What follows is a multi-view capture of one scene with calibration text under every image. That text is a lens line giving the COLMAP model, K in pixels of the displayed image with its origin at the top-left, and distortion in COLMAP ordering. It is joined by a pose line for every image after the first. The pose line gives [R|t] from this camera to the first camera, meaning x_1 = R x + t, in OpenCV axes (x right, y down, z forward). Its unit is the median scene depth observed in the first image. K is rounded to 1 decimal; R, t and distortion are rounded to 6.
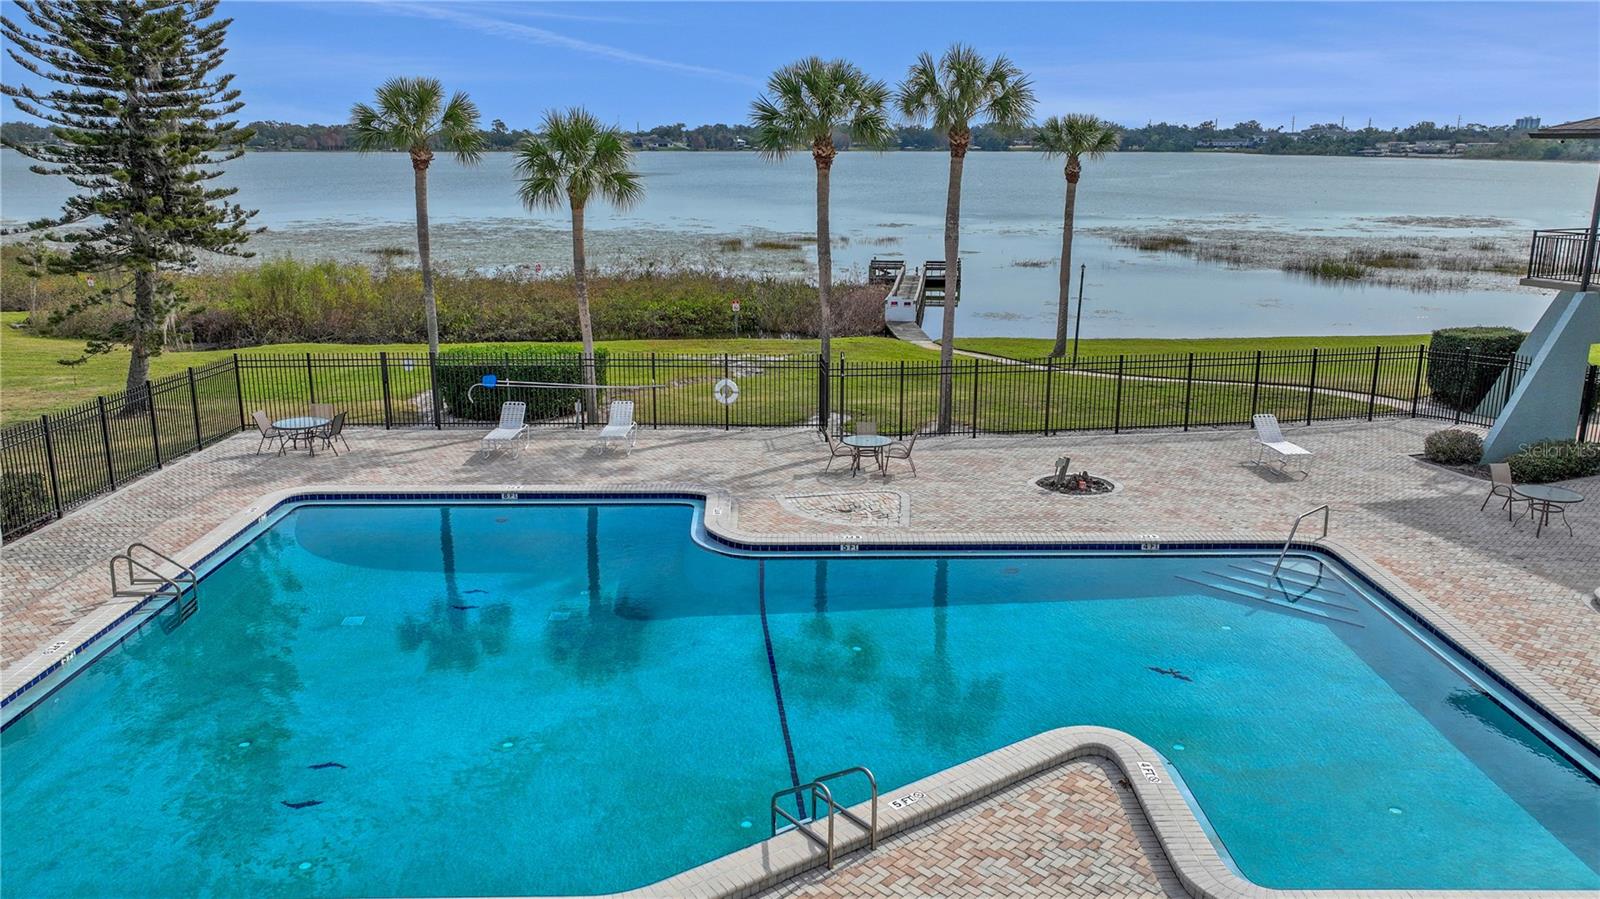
lens RADIAL K [[1217.6, 0, 824.9], [0, 1217.6, 458.1], [0, 0, 1]] dist [0.004748, 0.015839]
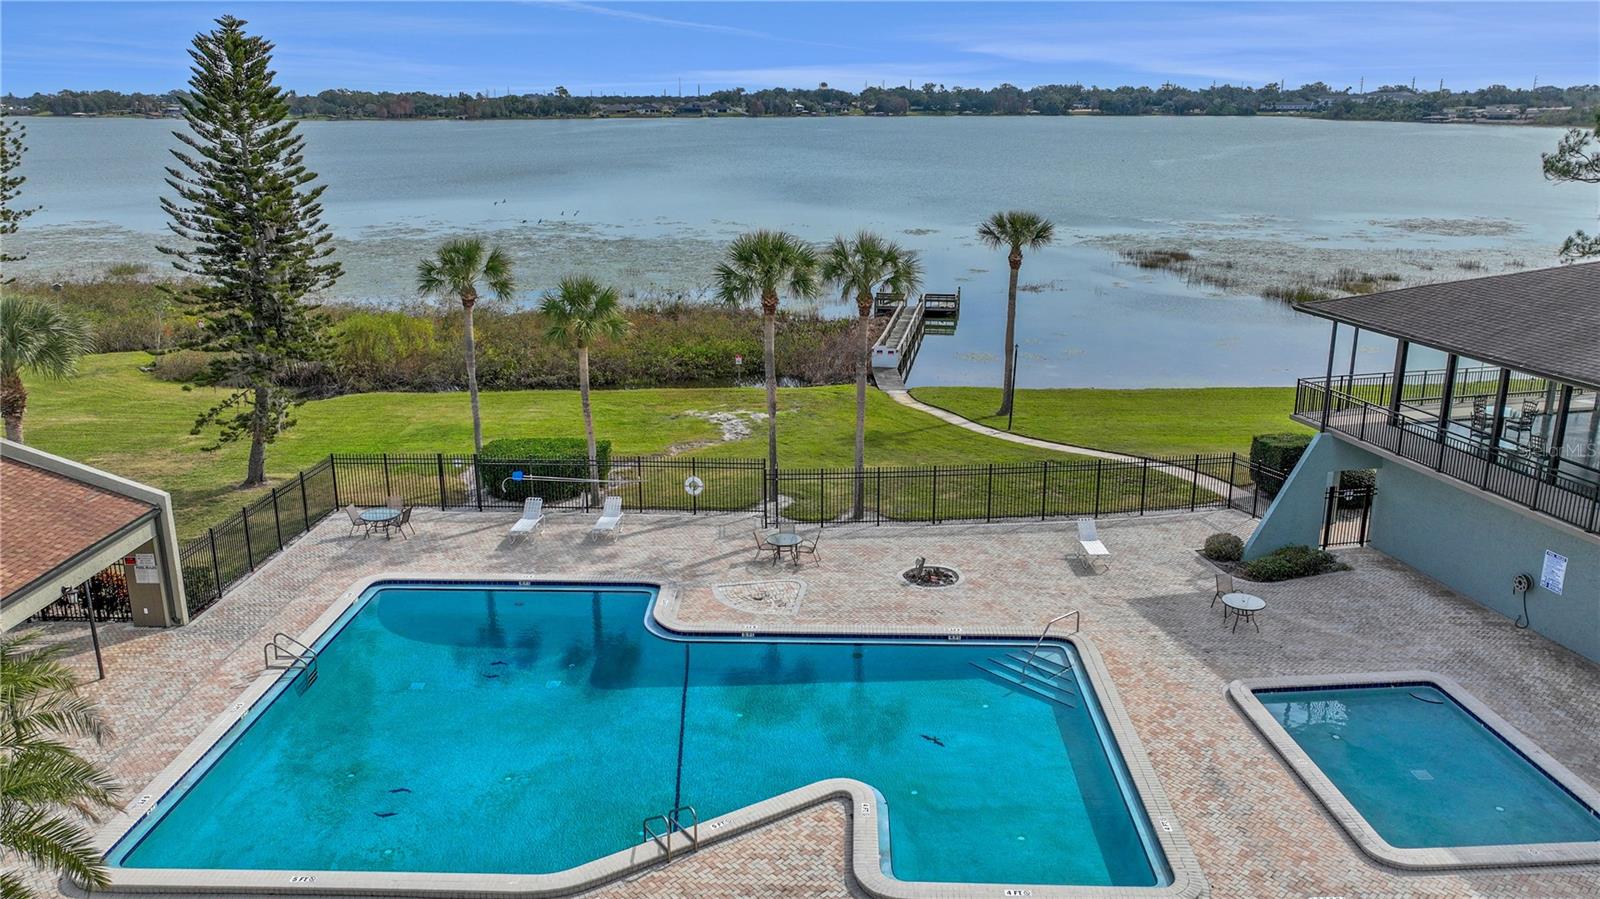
lens RADIAL K [[1203.5, 0, 800.0], [0, 1203.5, 449.5], [0, 0, 1]] dist [0.010337, 0.000053]
pose [[0.997869, 0.005327, -0.065034, 0.137631], [-0.004042, 0.999794, 0.019867, -0.139673], [0.065127, -0.019561, 0.997685, -0.340639]]
